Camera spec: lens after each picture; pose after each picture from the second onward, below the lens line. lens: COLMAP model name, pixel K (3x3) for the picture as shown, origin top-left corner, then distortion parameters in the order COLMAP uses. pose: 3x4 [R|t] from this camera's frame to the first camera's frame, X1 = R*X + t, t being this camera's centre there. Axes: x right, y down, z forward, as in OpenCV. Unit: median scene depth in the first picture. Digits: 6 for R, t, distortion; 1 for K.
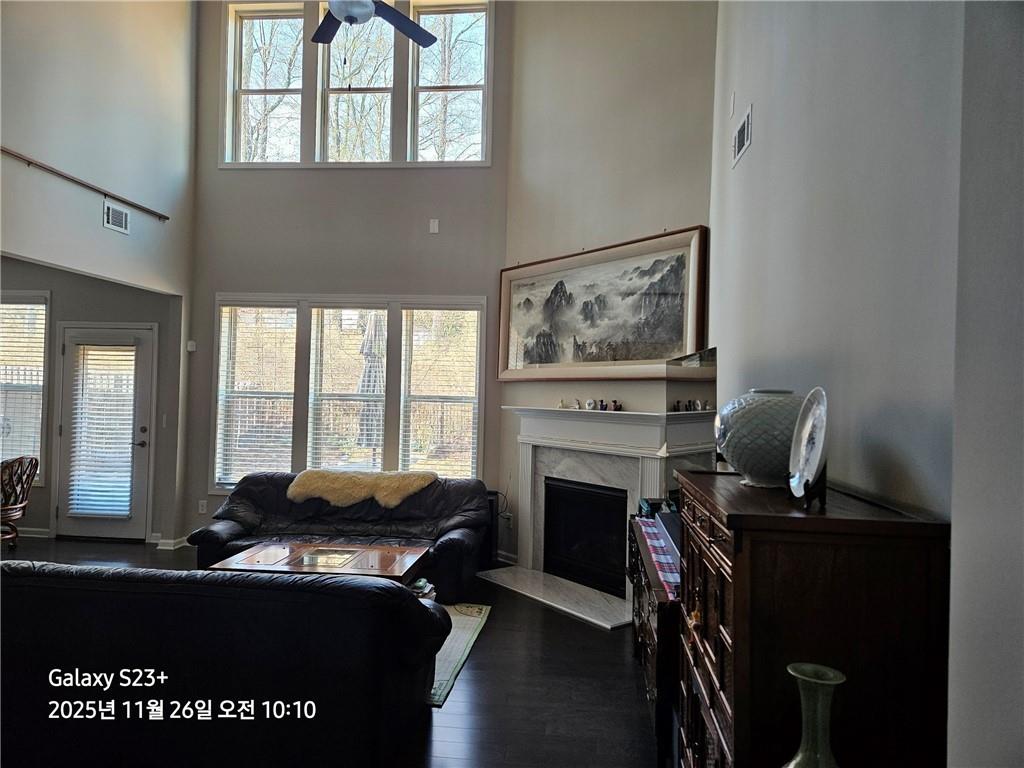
lens RADIAL K [[679.9, 0, 509.1], [0, 679.9, 386.5], [0, 0, 1]] dist [0.088246, -0.073982]
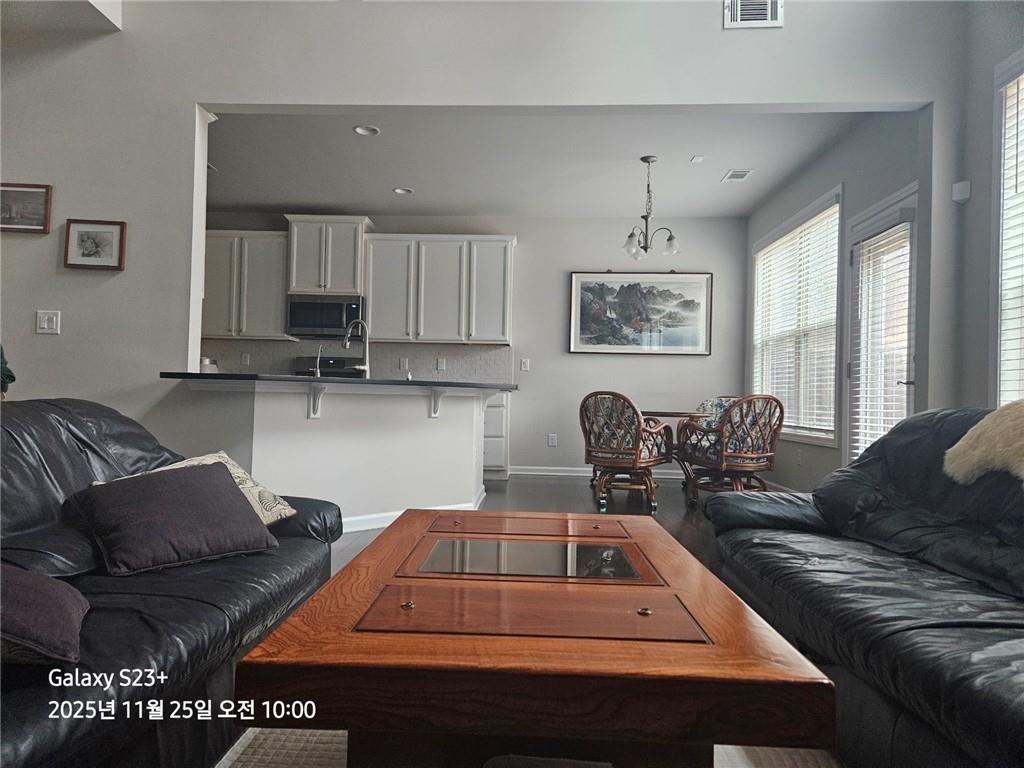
lens RADIAL K [[687.3, 0, 497.8], [0, 687.3, 386.1], [0, 0, 1]] dist [0.023578, -0.000723]
pose [[0.068219, -0.044567, -0.996674, 0.043576], [-0.005048, 0.998974, -0.045015, 0.138591], [0.997658, 0.008102, 0.067924, 0.734914]]
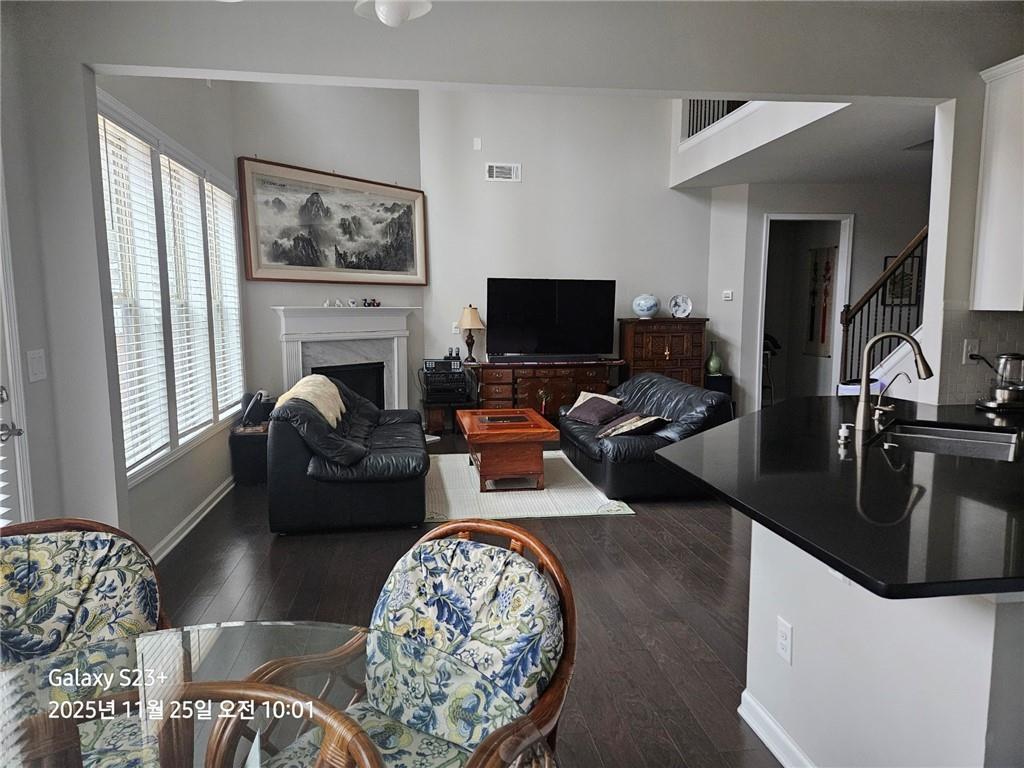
lens RADIAL K [[681.8, 0, 510.7], [0, 681.8, 388.8], [0, 0, 1]] dist [0.090024, -0.076746]
pose [[-0.257442, -0.138594, 0.956303, -1.176991], [-0.015659, 0.990129, 0.139281, 0.002559], [-0.966167, 0.020882, -0.257071, 1.016408]]
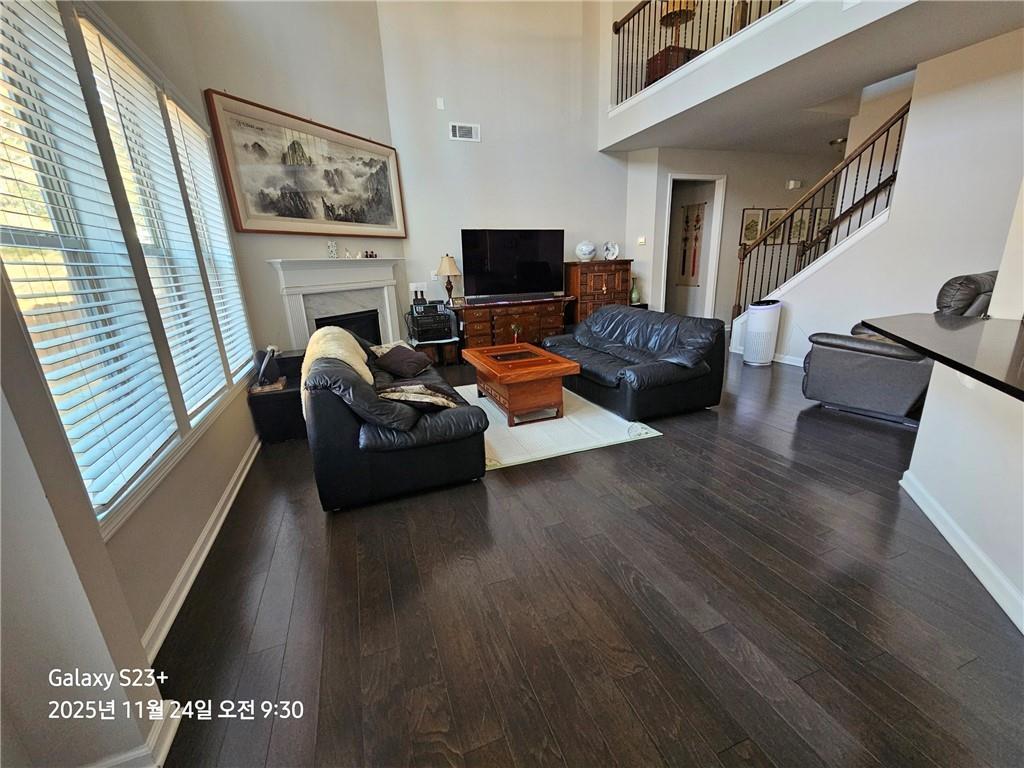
lens RADIAL K [[425.2, 0, 511.9], [0, 425.2, 388.1], [0, 0, 1]] dist [0.000755, -0.000189]
pose [[-0.457570, -0.257199, 0.851163, -0.807174], [0.019854, 0.954058, 0.298964, 0.032114], [-0.888952, 0.153696, -0.431441, 1.078050]]
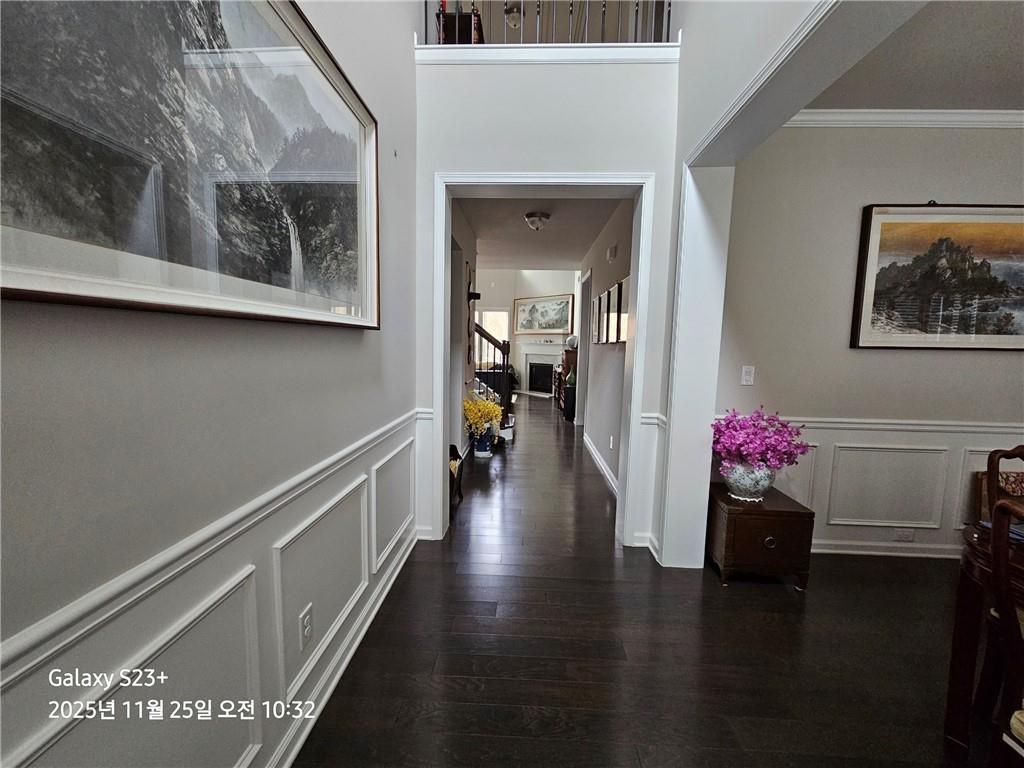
lens RADIAL K [[425.2, 0, 511.9], [0, 425.2, 388.1], [0, 0, 1]] dist [0.000755, -0.000189]
pose [[0.997326, -0.013362, 0.071850, -0.196652], [0.004630, 0.992721, 0.120350, 0.002003], [-0.072935, -0.119696, 0.990128, -1.158360]]
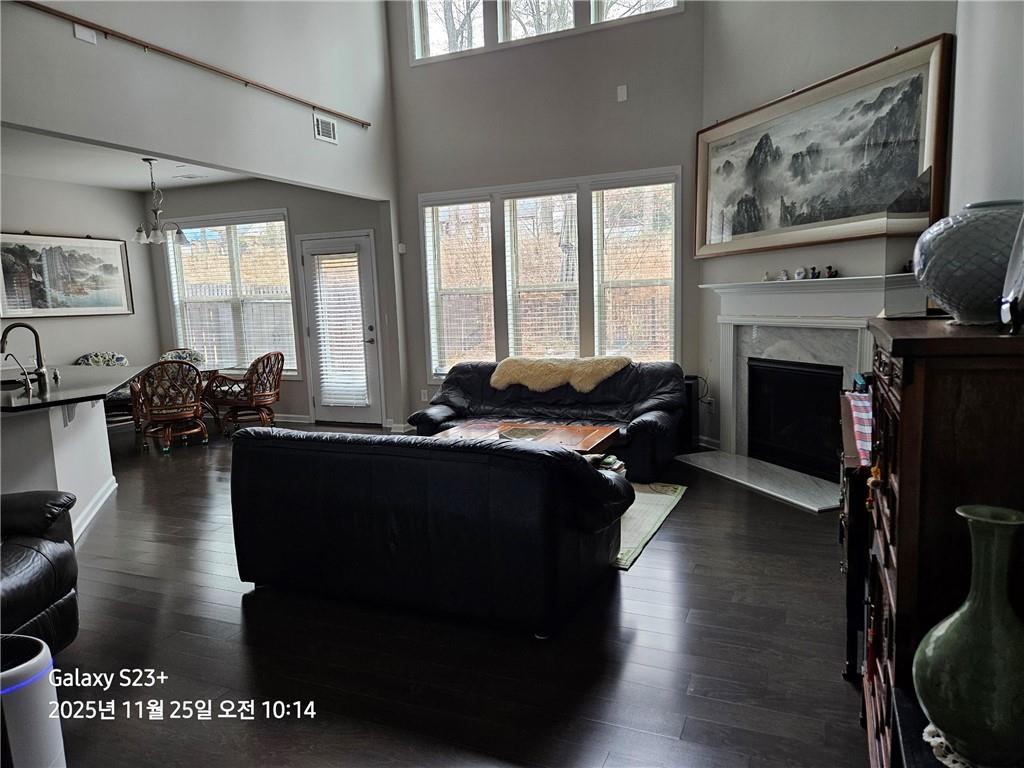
lens RADIAL K [[681.0, 0, 518.4], [0, 681.0, 392.1], [0, 0, 1]] dist [0.092537, -0.080490]
pose [[0.953590, -0.017159, -0.300619, 0.036005], [0.062609, 0.987854, 0.142215, 0.026581], [0.294528, -0.154436, 0.943082, 0.014772]]
